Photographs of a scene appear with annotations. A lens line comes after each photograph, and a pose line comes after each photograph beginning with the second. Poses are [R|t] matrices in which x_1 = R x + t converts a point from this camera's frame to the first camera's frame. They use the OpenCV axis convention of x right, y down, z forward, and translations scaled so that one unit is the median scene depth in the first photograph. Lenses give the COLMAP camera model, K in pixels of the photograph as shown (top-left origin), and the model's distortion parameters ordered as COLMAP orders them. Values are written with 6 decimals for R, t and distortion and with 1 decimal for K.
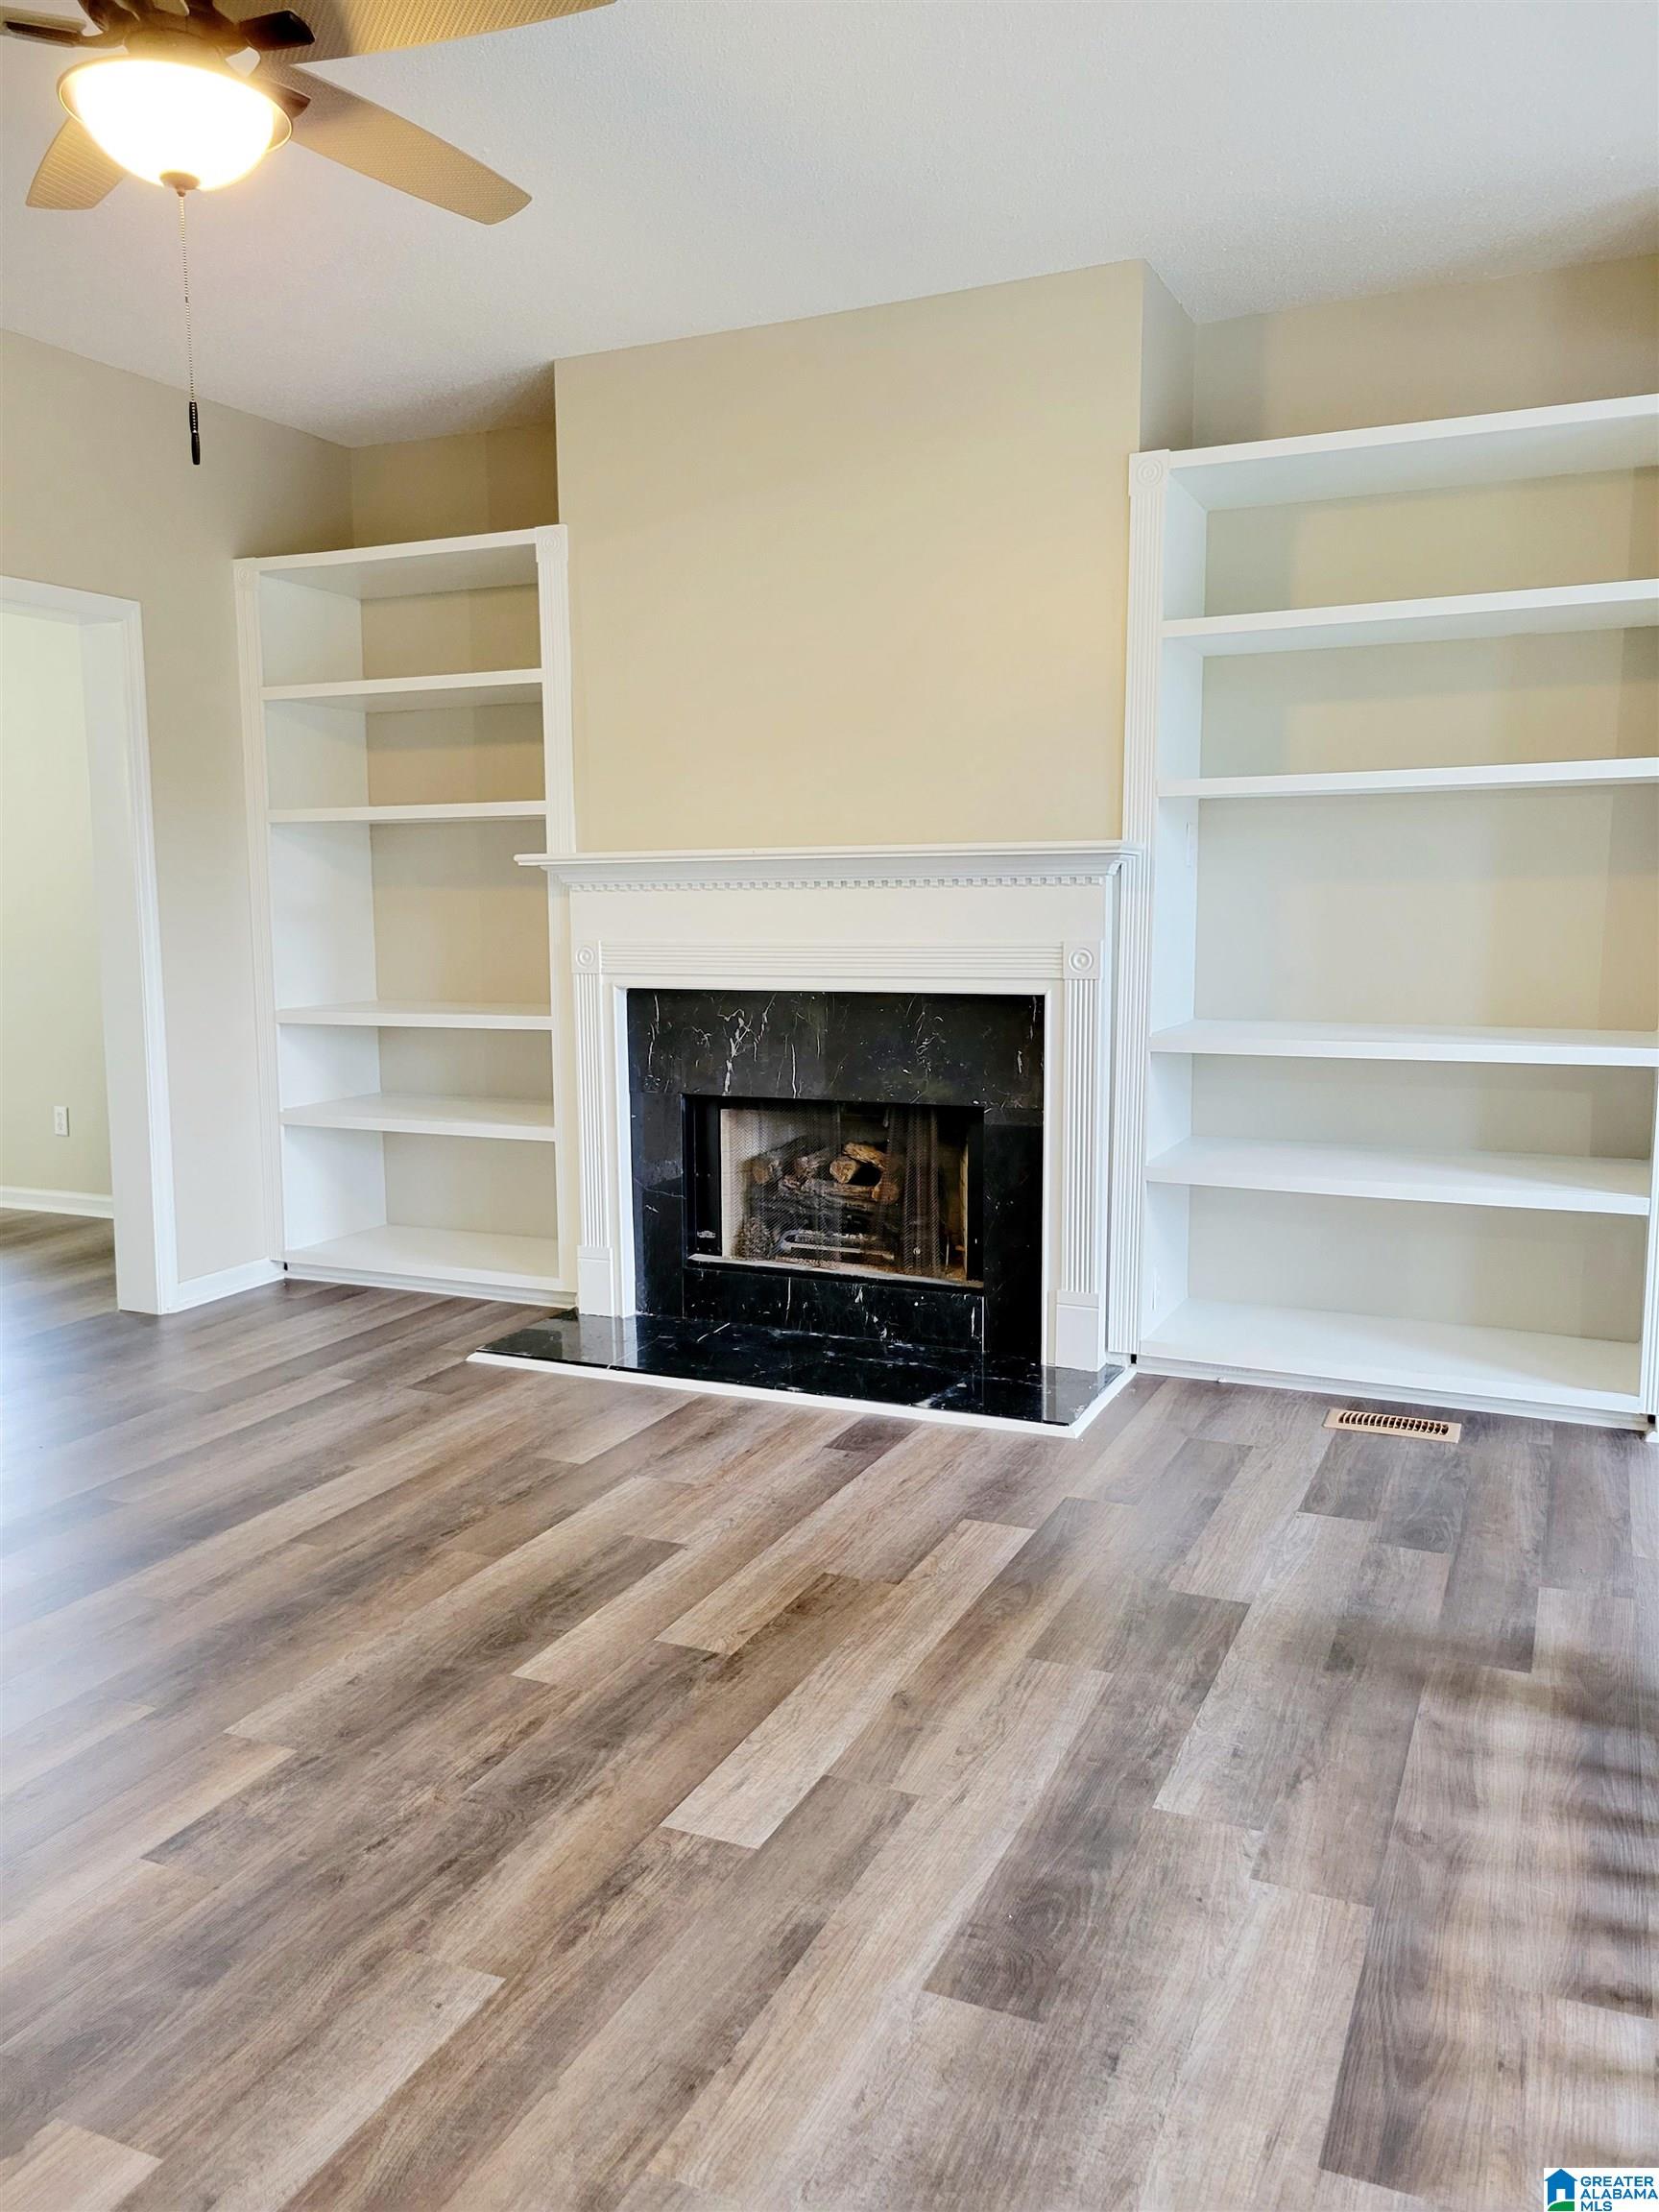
lens RADIAL K [[1675.5, 0, 822.6], [0, 1675.5, 1099.7], [0, 0, 1]] dist [0.032546, -0.013168]
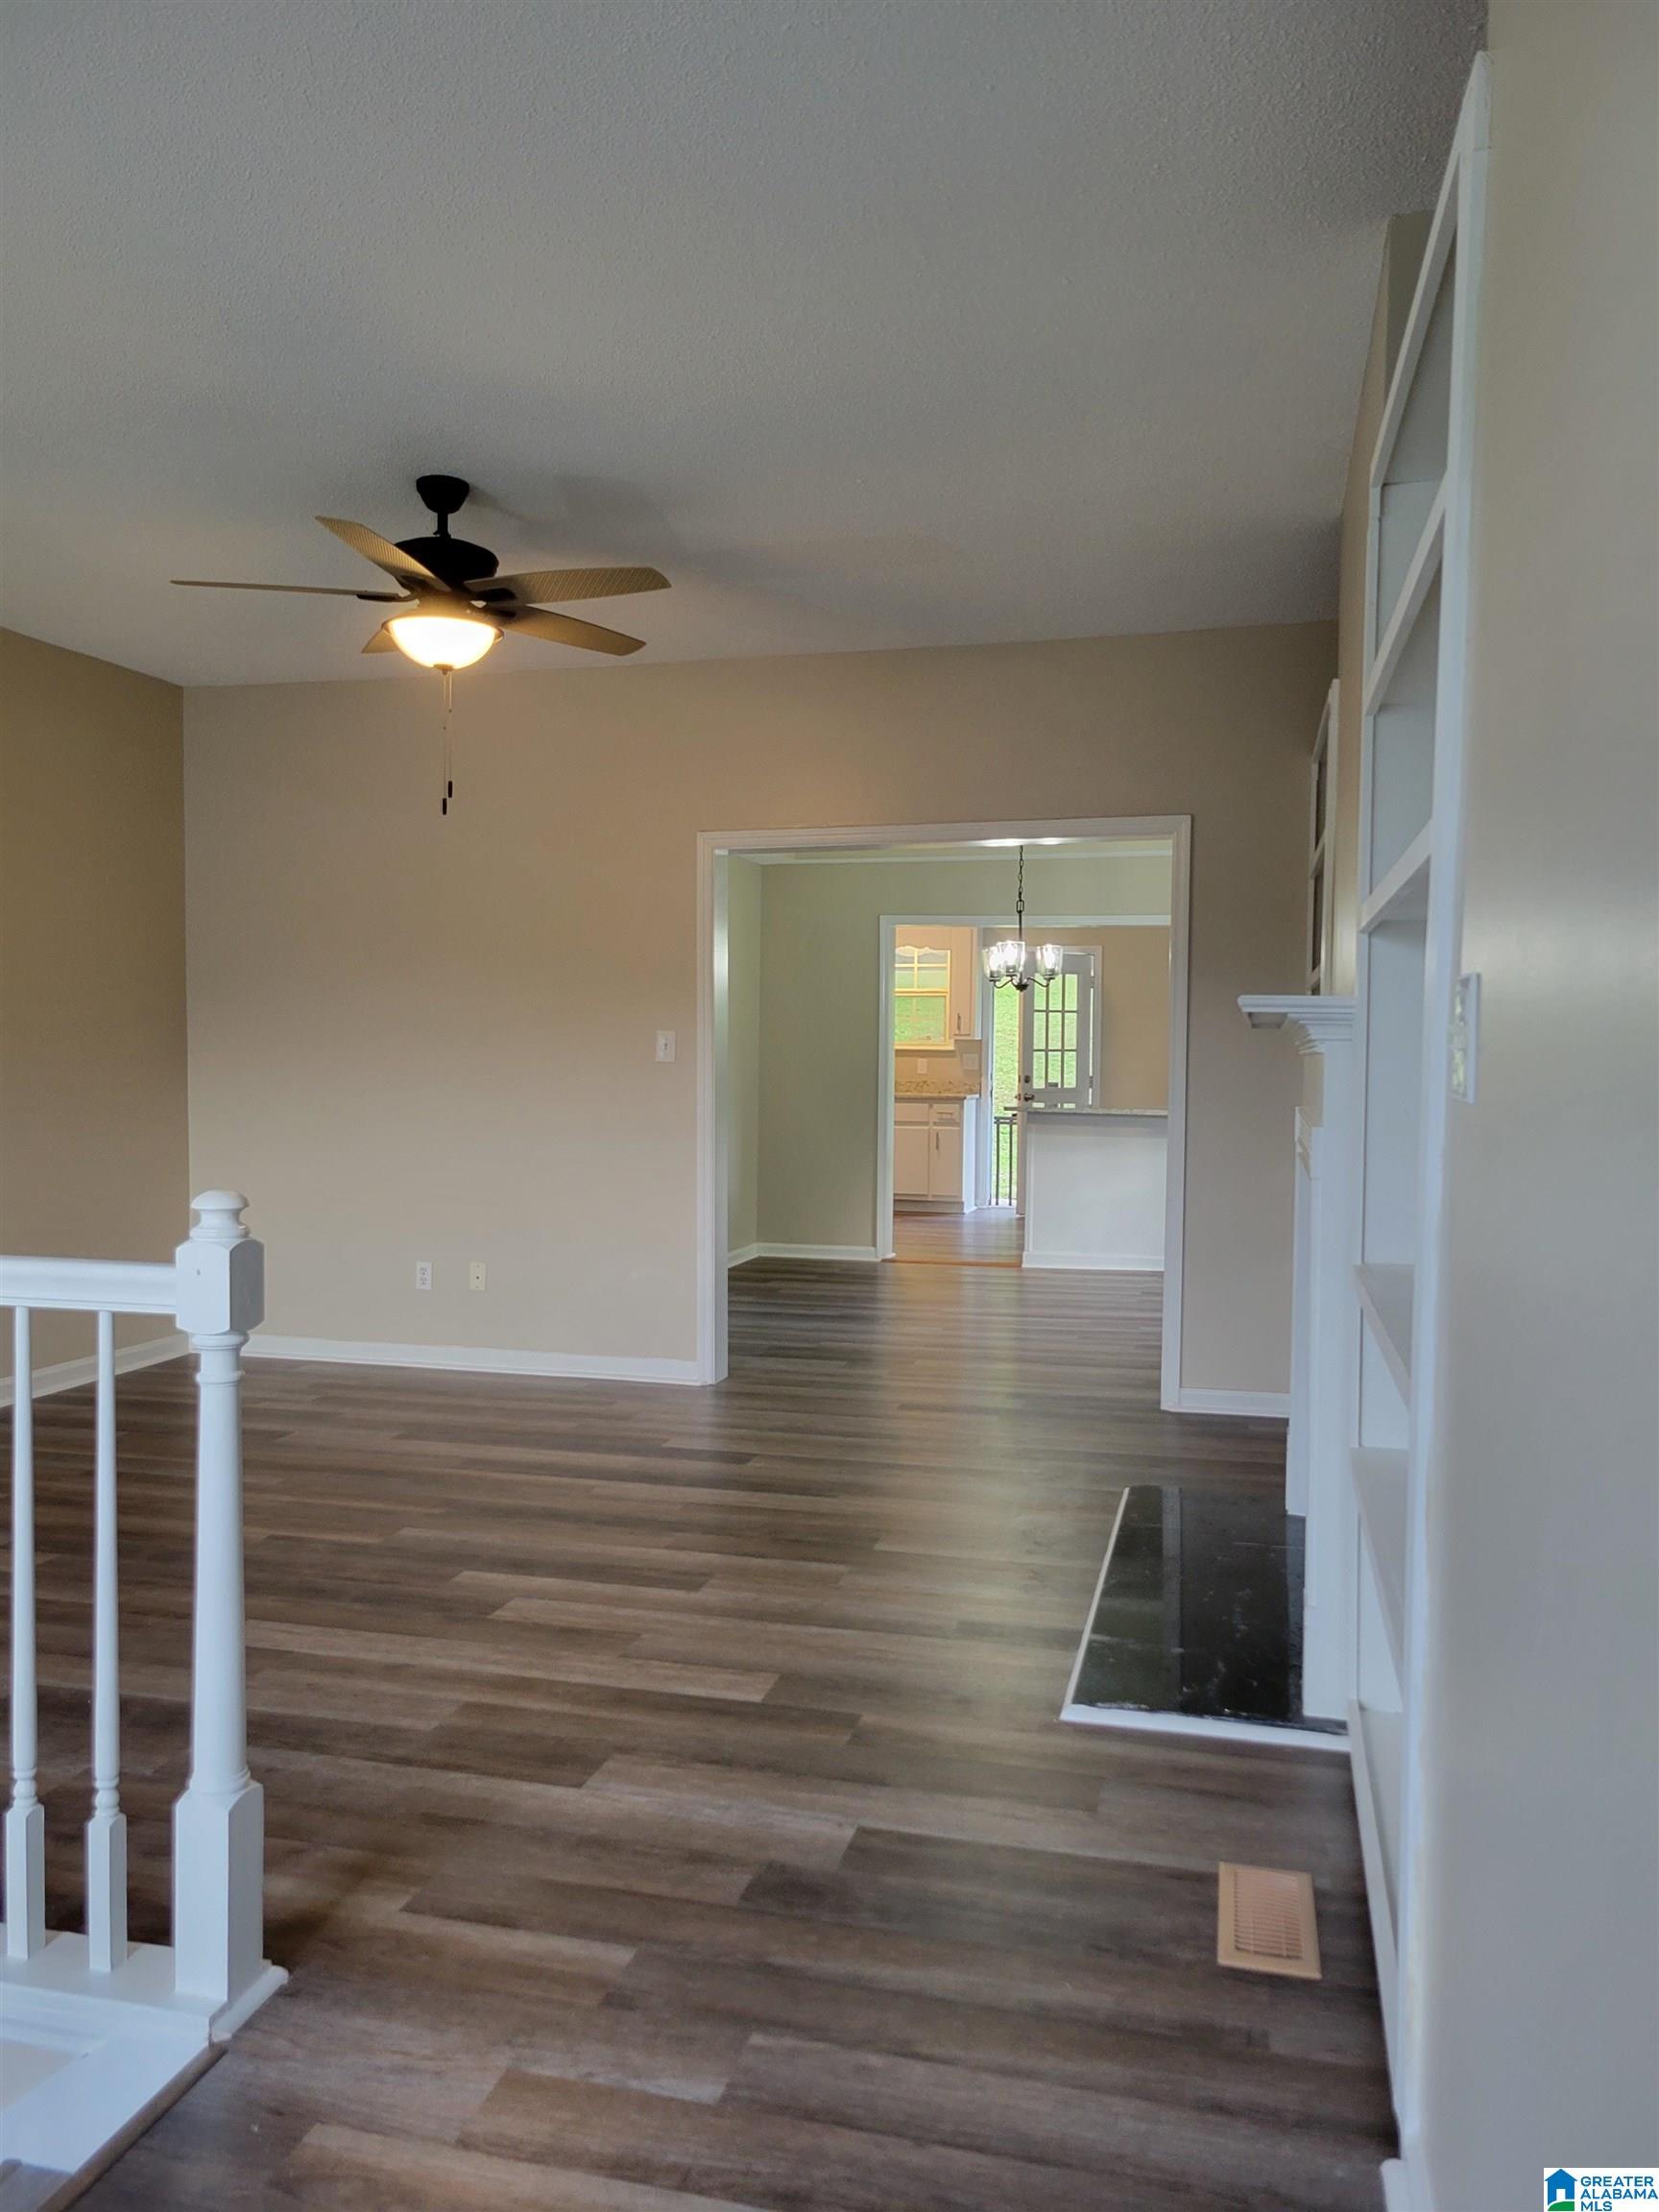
lens RADIAL K [[1675.5, 0, 822.8], [0, 1675.5, 1111.4], [0, 0, 1]] dist [0.032546, -0.013168]
pose [[0.174440, 0.048872, -0.983454, 1.209027], [-0.130017, 0.991166, 0.026193, -0.131747], [0.976046, 0.123296, 0.179253, 0.907072]]
